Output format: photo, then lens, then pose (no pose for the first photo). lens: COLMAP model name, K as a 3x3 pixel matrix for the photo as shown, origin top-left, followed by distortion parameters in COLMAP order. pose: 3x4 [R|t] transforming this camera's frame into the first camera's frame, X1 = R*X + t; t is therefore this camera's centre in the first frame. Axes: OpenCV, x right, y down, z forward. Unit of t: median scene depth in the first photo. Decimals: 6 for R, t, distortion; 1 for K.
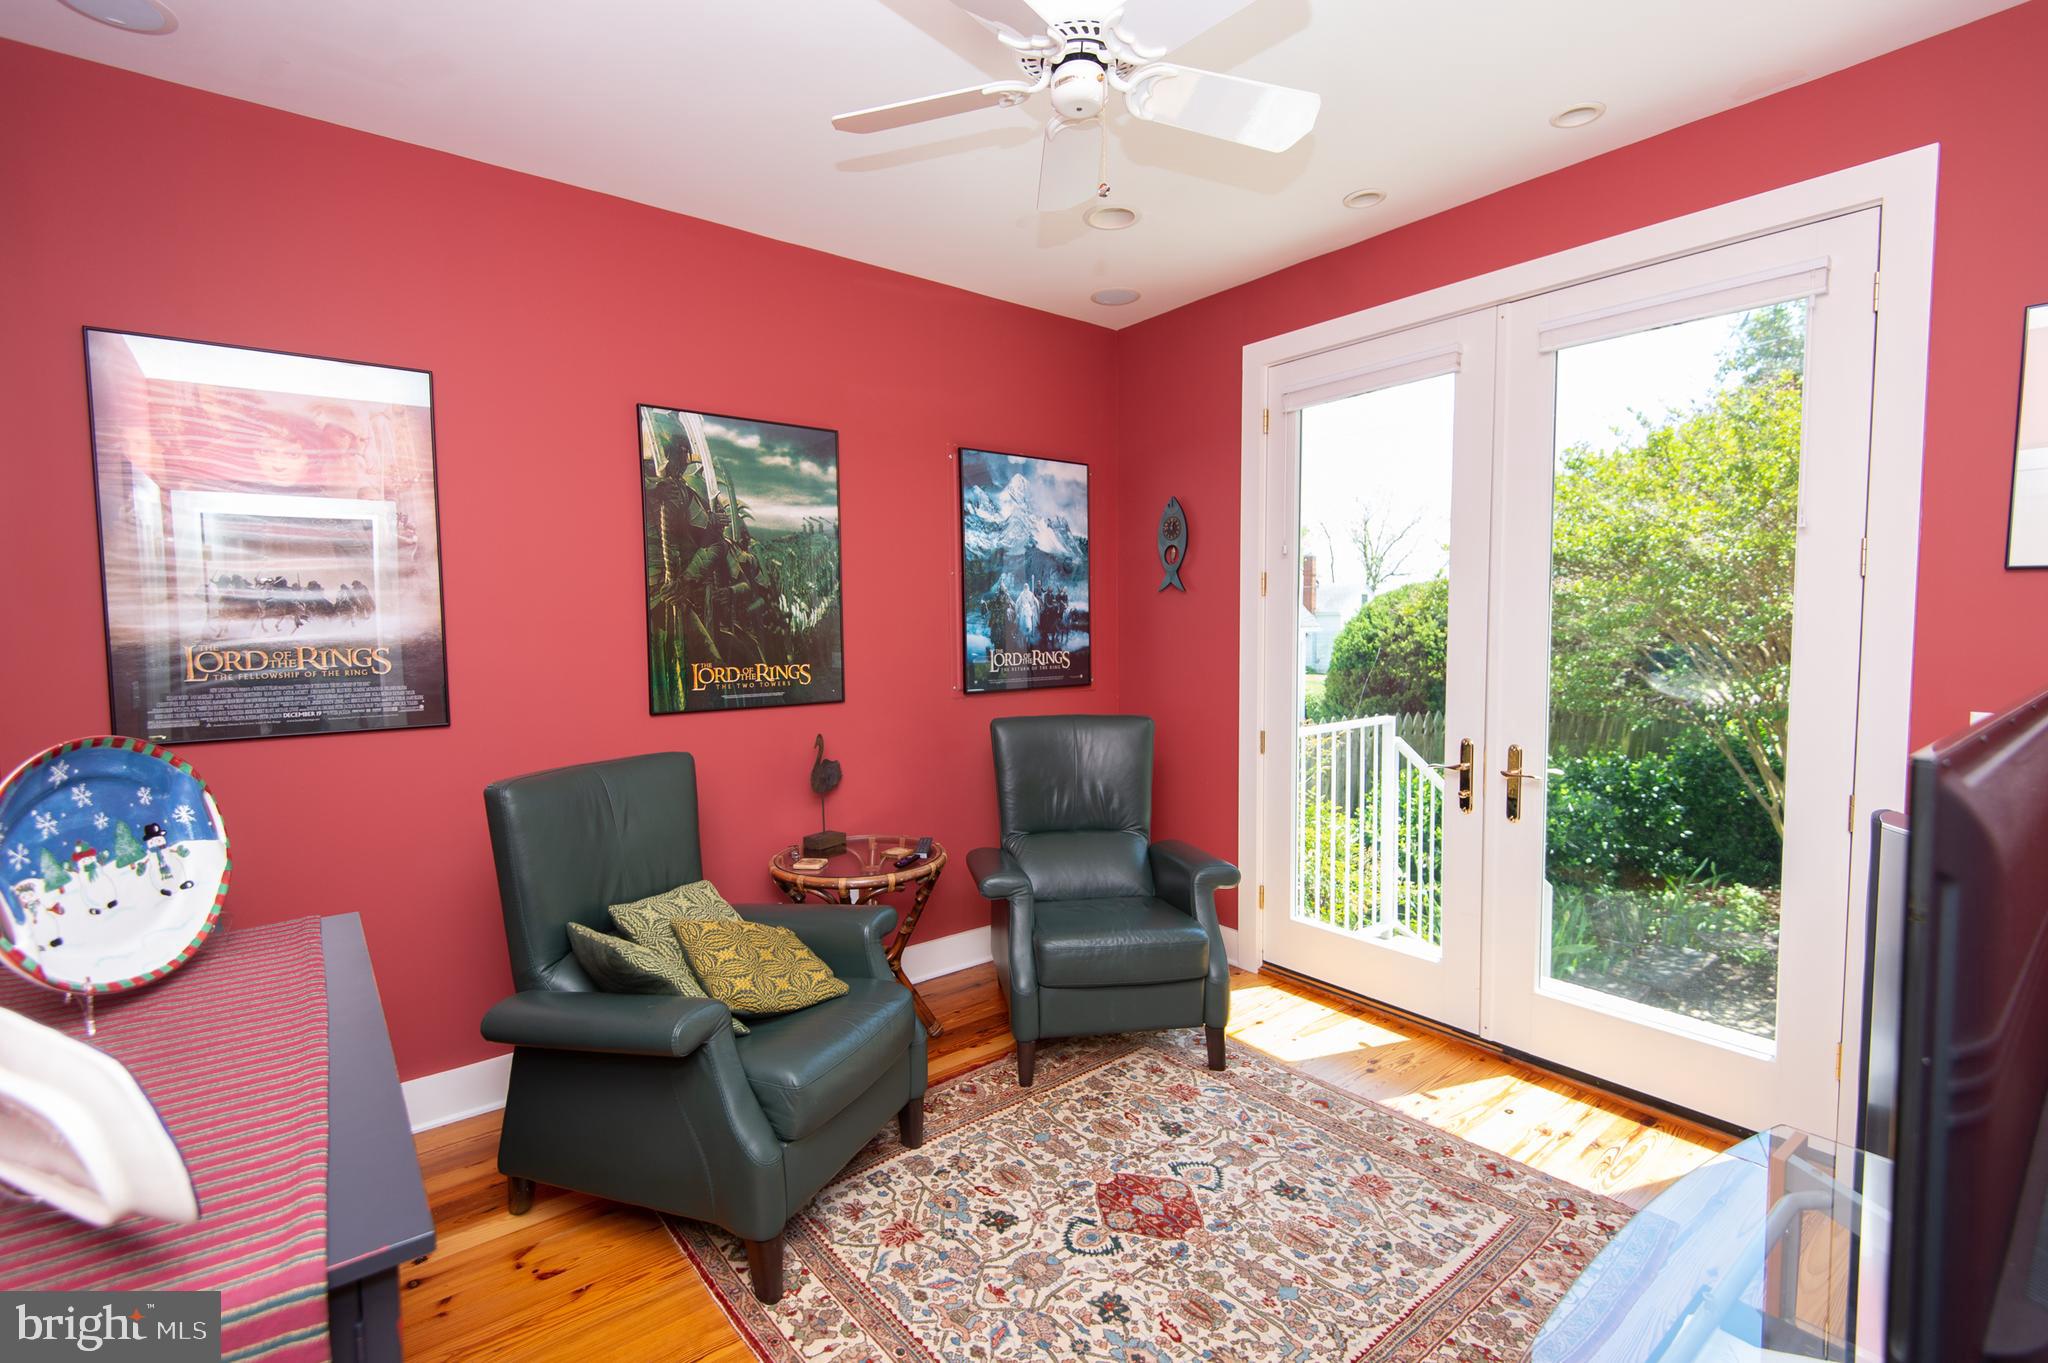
lens RADIAL K [[921.1, 0, 1026.3], [0, 921.1, 675.8], [0, 0, 1]] dist [0.044864, -0.025212]
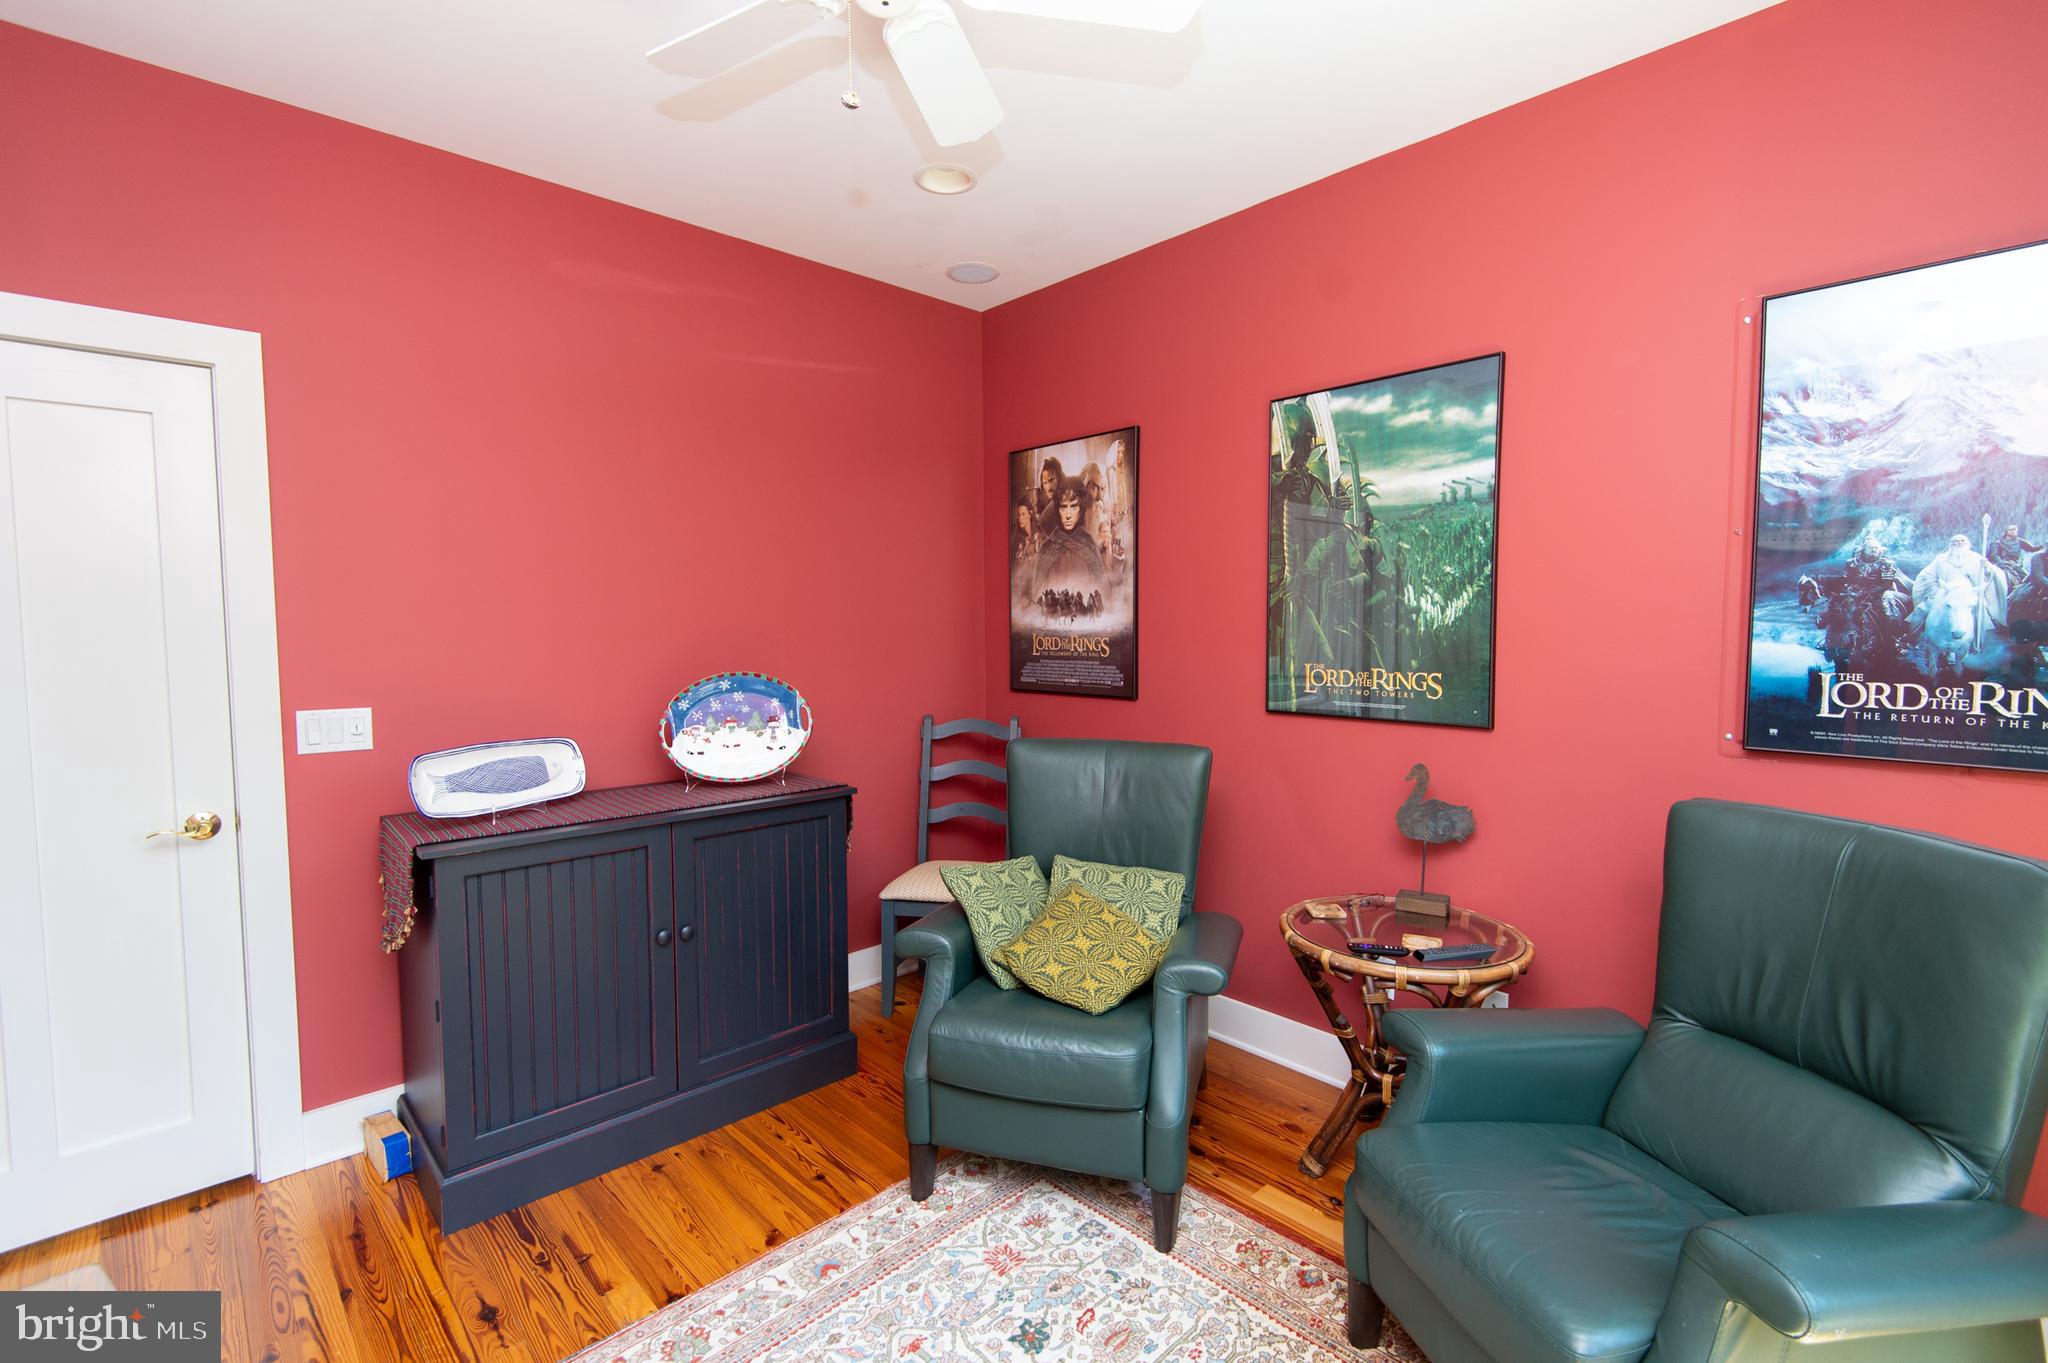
lens RADIAL K [[921.1, 0, 1026.3], [0, 921.1, 675.8], [0, 0, 1]] dist [0.044864, -0.025212]
pose [[0.082132, 0.066475, -0.994402, 0.534874], [-0.055267, 0.996541, 0.062054, -0.041751], [0.995088, 0.049861, 0.085521, 0.622345]]
